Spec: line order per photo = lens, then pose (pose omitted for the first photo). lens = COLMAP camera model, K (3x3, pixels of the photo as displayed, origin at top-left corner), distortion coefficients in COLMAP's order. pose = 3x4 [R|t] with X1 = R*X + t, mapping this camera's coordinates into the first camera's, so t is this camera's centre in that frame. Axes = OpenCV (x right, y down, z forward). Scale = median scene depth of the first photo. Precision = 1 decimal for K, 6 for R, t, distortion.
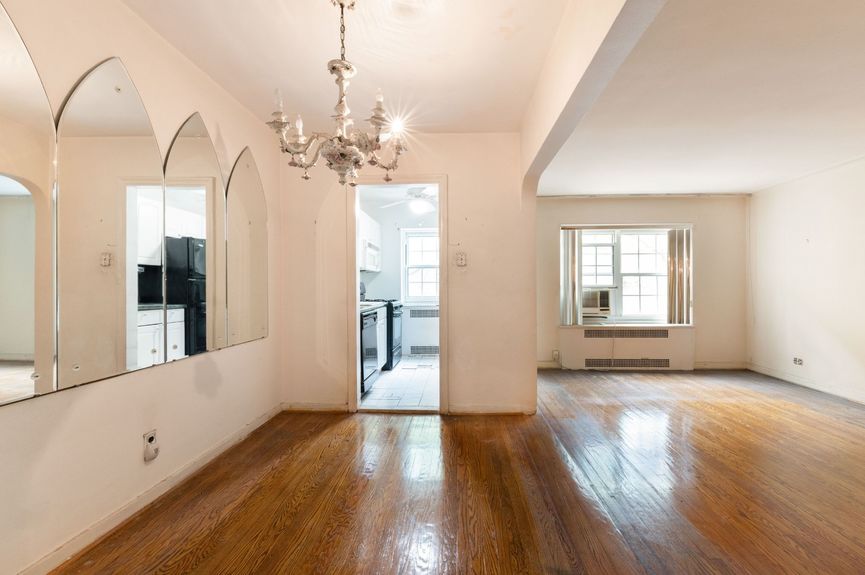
lens RADIAL K [[373.3, 0, 447.6], [0, 373.3, 288.8], [0, 0, 1]] dist [0.001742, 0.000120]
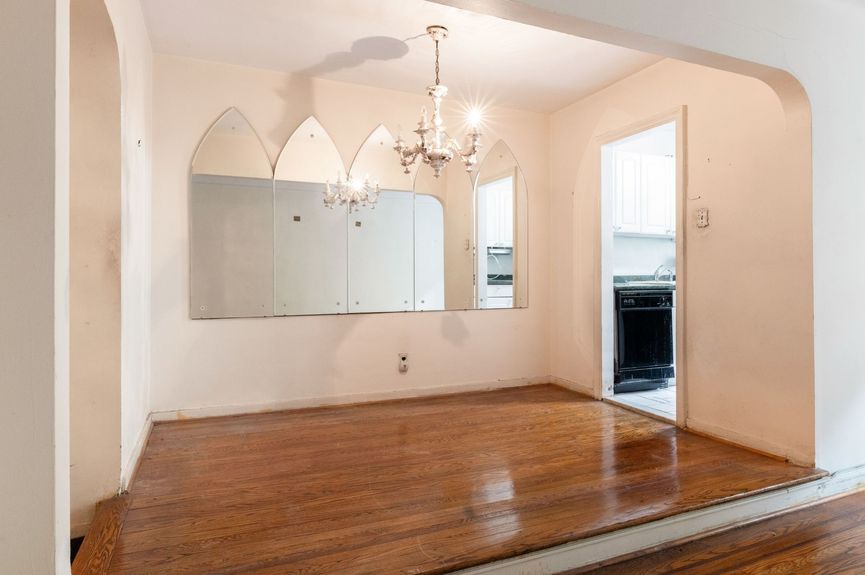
lens RADIAL K [[520.4, 0, 440.3], [0, 520.4, 275.1], [0, 0, 1]] dist [-0.002154, -0.000737]
pose [[0.435514, 0.004077, -0.900173, 0.410291], [-0.002350, 0.999991, 0.003392, 0.016196], [0.900179, 0.000638, 0.435520, 0.065478]]
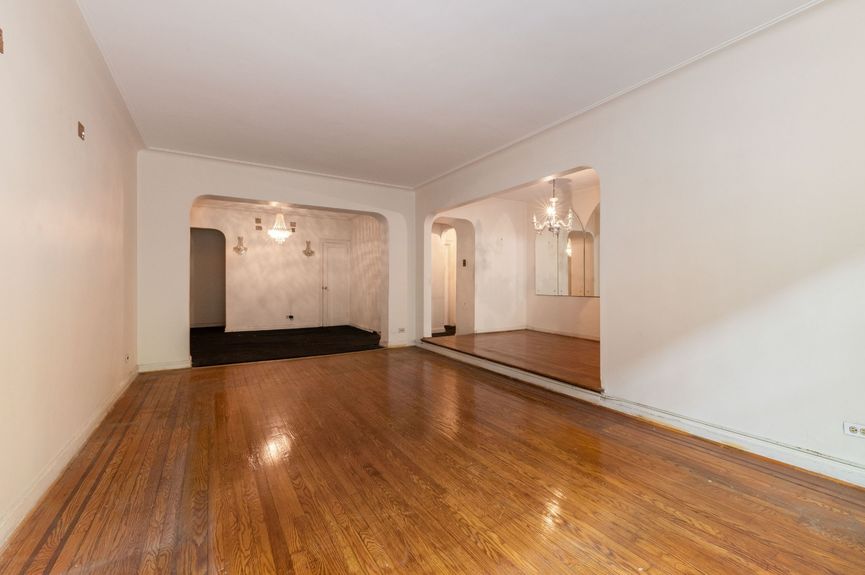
lens RADIAL K [[368.3, 0, 441.2], [0, 368.3, 284.2], [0, 0, 1]] dist [0.000028, 0.000229]
pose [[-0.829384, 0.002004, -0.558676, 0.659400], [0.001030, 0.999997, 0.002058, 0.028422], [0.558679, 0.001131, -0.829383, 0.907534]]
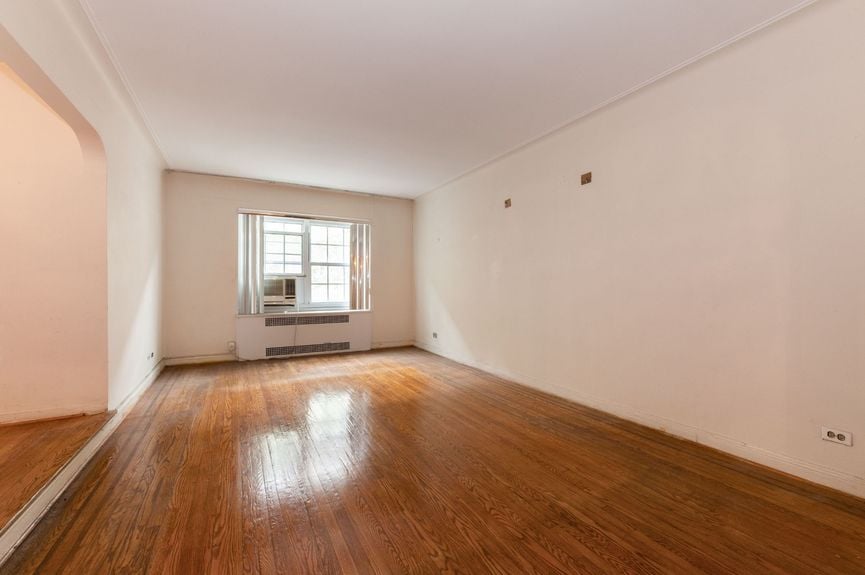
lens RADIAL K [[370.6, 0, 439.5], [0, 370.6, 284.2], [0, 0, 1]] dist [0.000419, -0.000009]
pose [[0.861033, 0.006009, 0.508514, 0.264302], [-0.002553, 0.999969, -0.007495, 0.026285], [-0.508543, 0.005156, 0.861021, -0.069475]]
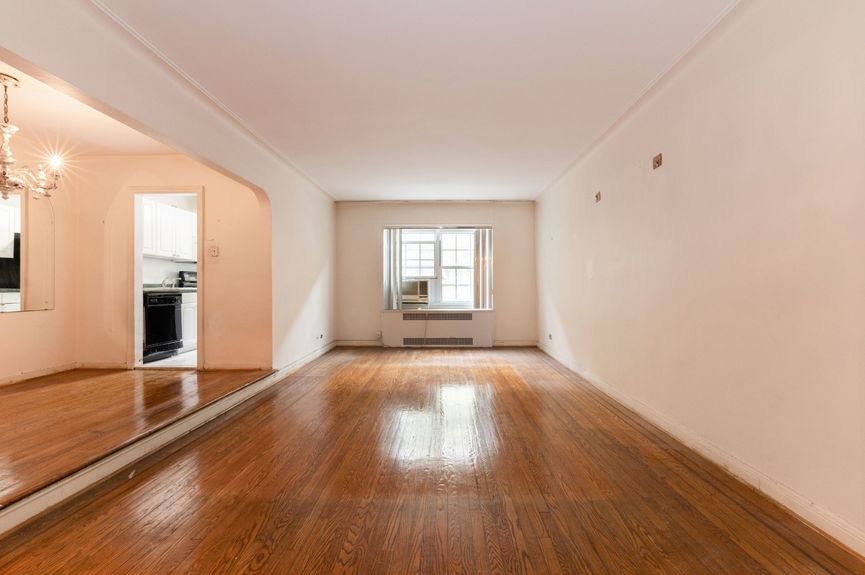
lens RADIAL K [[368.3, 0, 441.2], [0, 368.3, 284.2], [0, 0, 1]] dist [0.000028, 0.000229]
pose [[0.999641, 0.002410, 0.026680, 0.455672], [-0.002194, 0.999965, -0.008131, 0.025700], [-0.026699, 0.008069, 0.999611, -0.176333]]
